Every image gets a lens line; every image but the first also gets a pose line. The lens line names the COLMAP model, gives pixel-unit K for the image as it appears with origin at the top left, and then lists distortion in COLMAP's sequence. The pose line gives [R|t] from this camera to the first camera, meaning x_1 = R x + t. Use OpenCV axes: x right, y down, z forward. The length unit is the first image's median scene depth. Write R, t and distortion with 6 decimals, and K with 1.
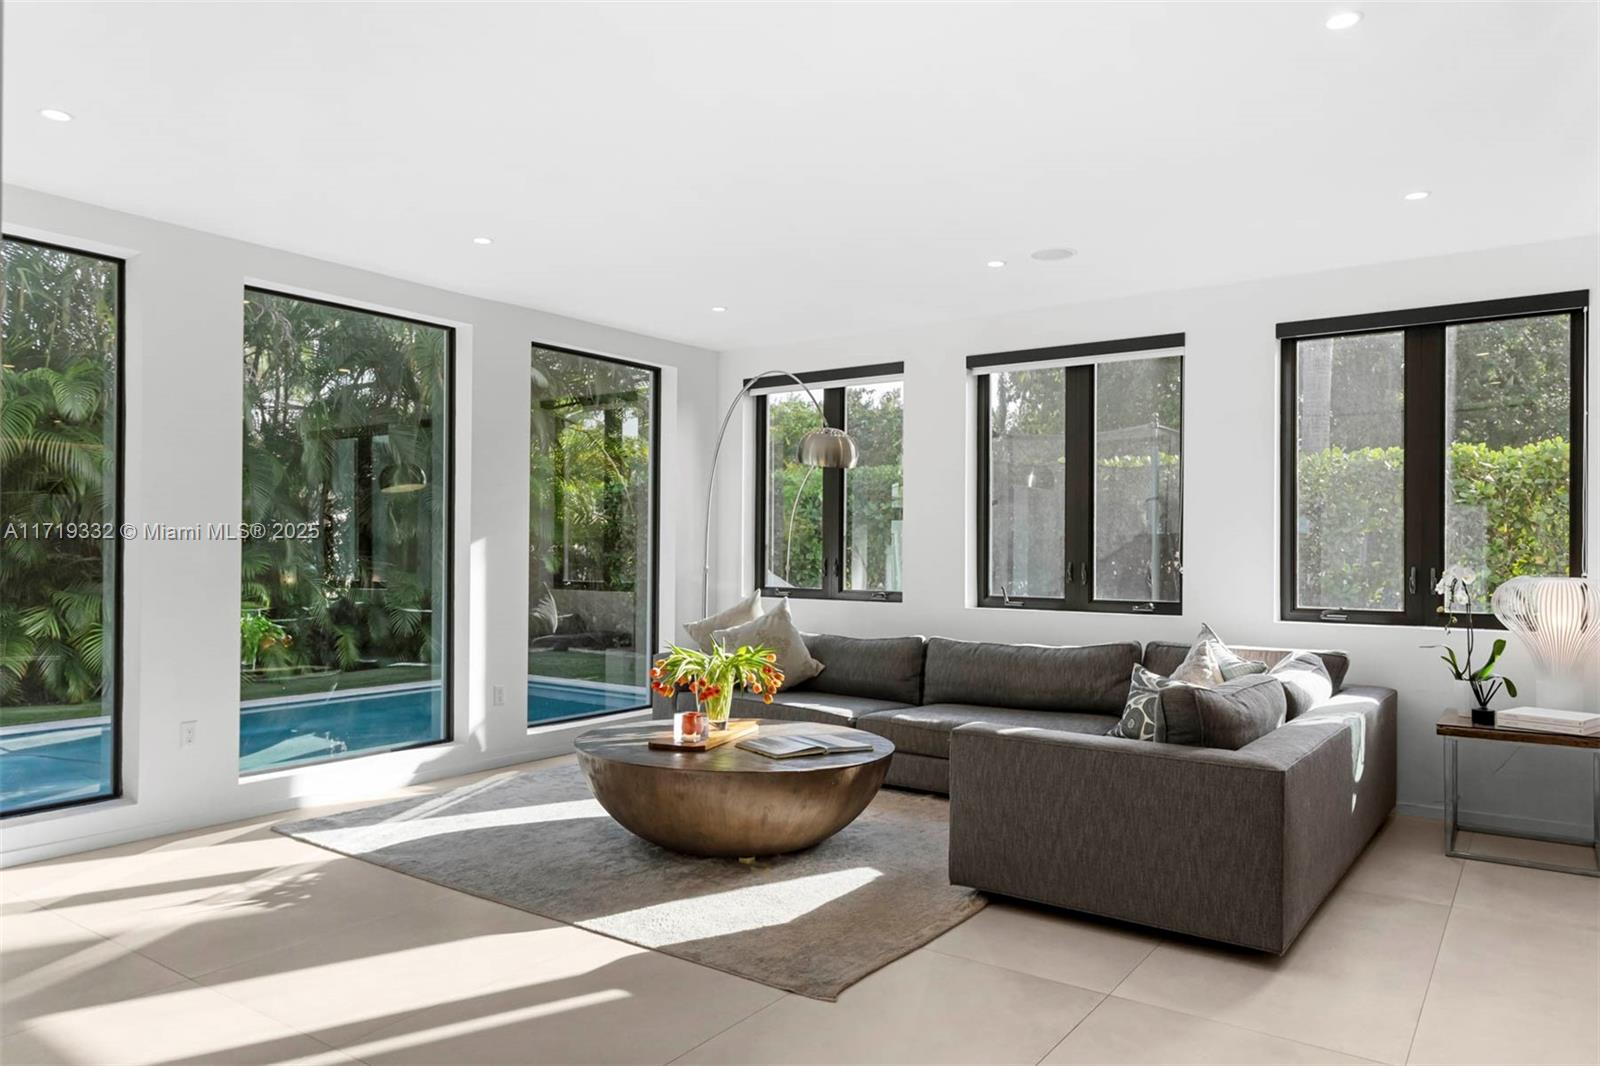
lens RADIAL K [[1092.3, 0, 796.3], [0, 1092.3, 536.2], [0, 0, 1]] dist [0.003746, 0.000900]
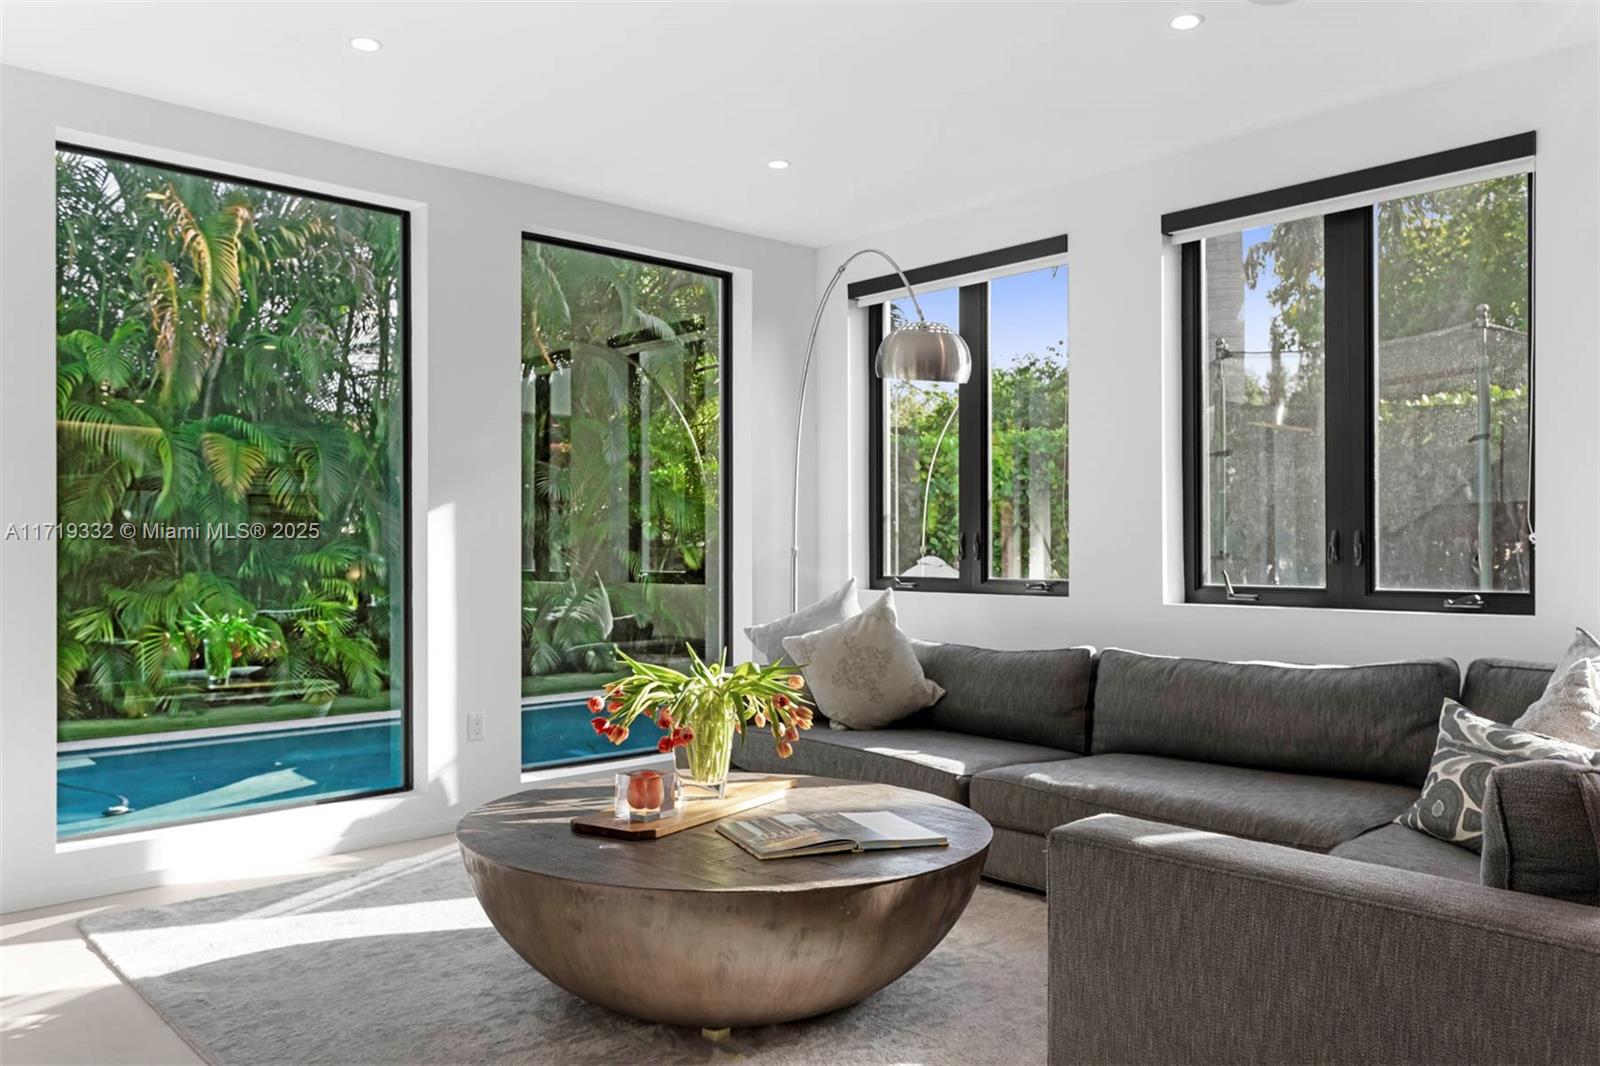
lens RADIAL K [[1209.0, 0, 801.6], [0, 1209.0, 541.5], [0, 0, 1]] dist [0.008160, -0.004522]
pose [[0.980486, -0.010678, -0.196298, 0.102153], [0.011858, 0.999918, 0.004838, 0.027036], [0.196230, -0.007071, 0.980532, 0.305842]]
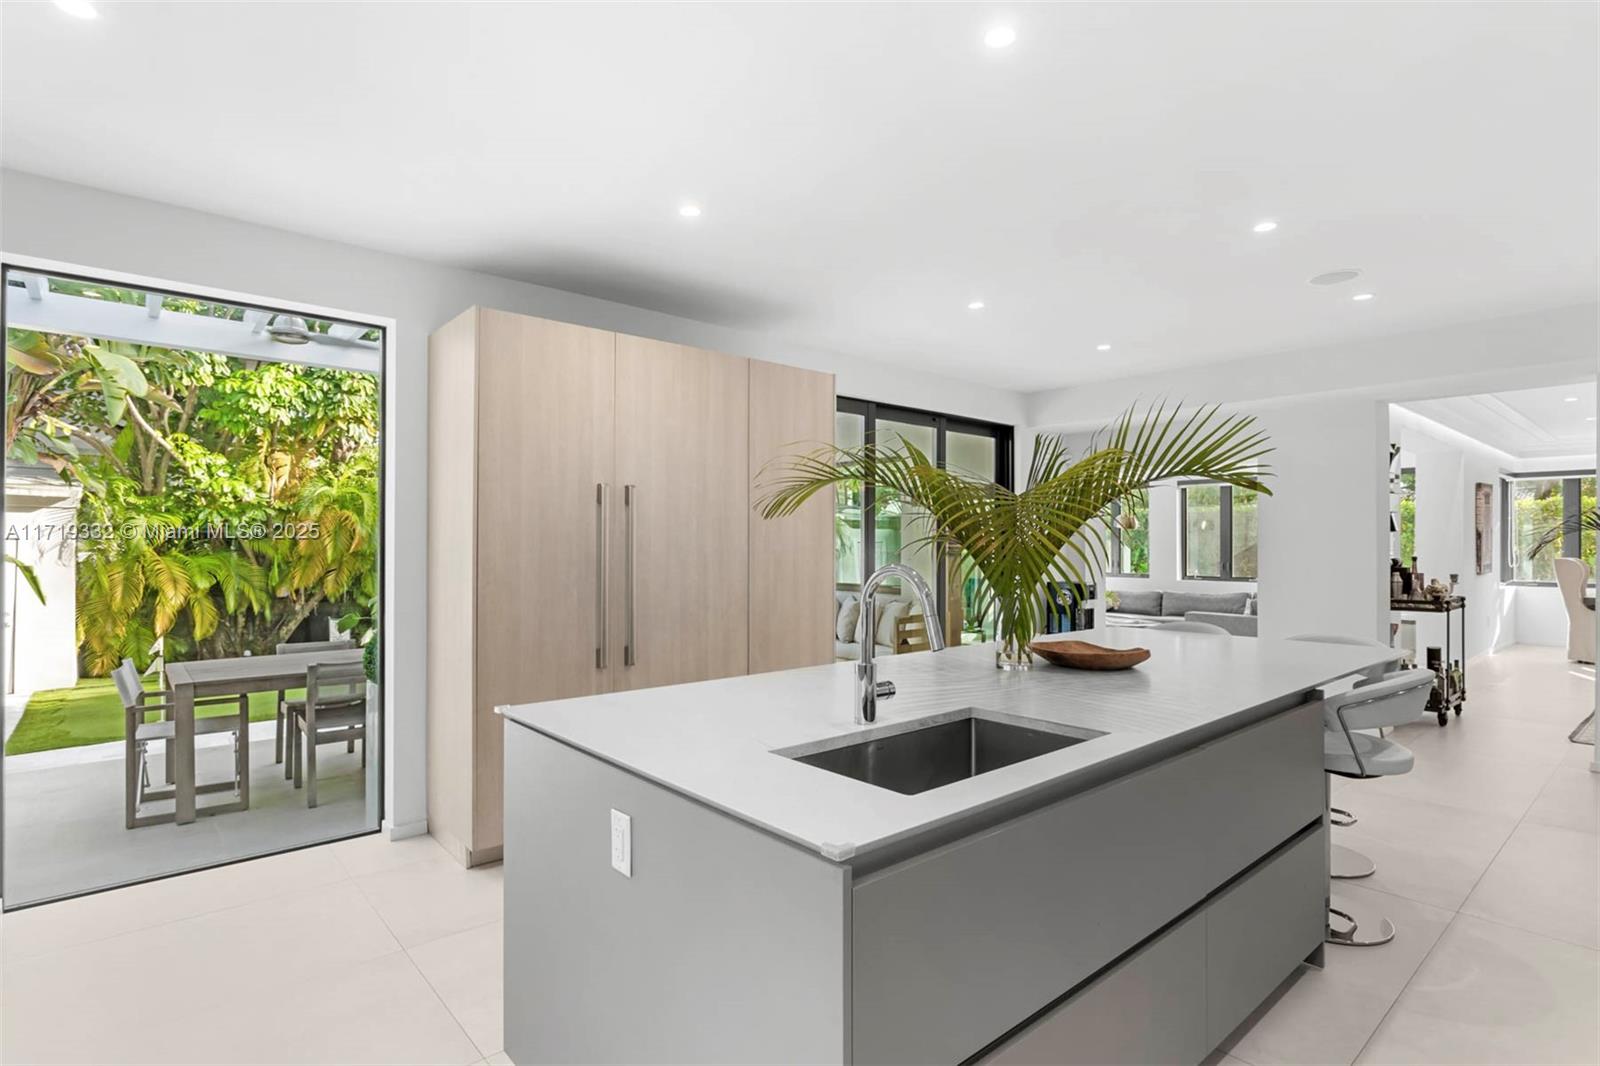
lens RADIAL K [[798.2, 0, 807.6], [0, 798.2, 534.8], [0, 0, 1]] dist [0.000578, 0.000390]
pose [[0.974084, -0.008632, -0.226021, -0.314232], [0.009681, 0.999947, 0.003533, -0.065539], [0.225979, -0.005630, 0.974116, -1.198692]]
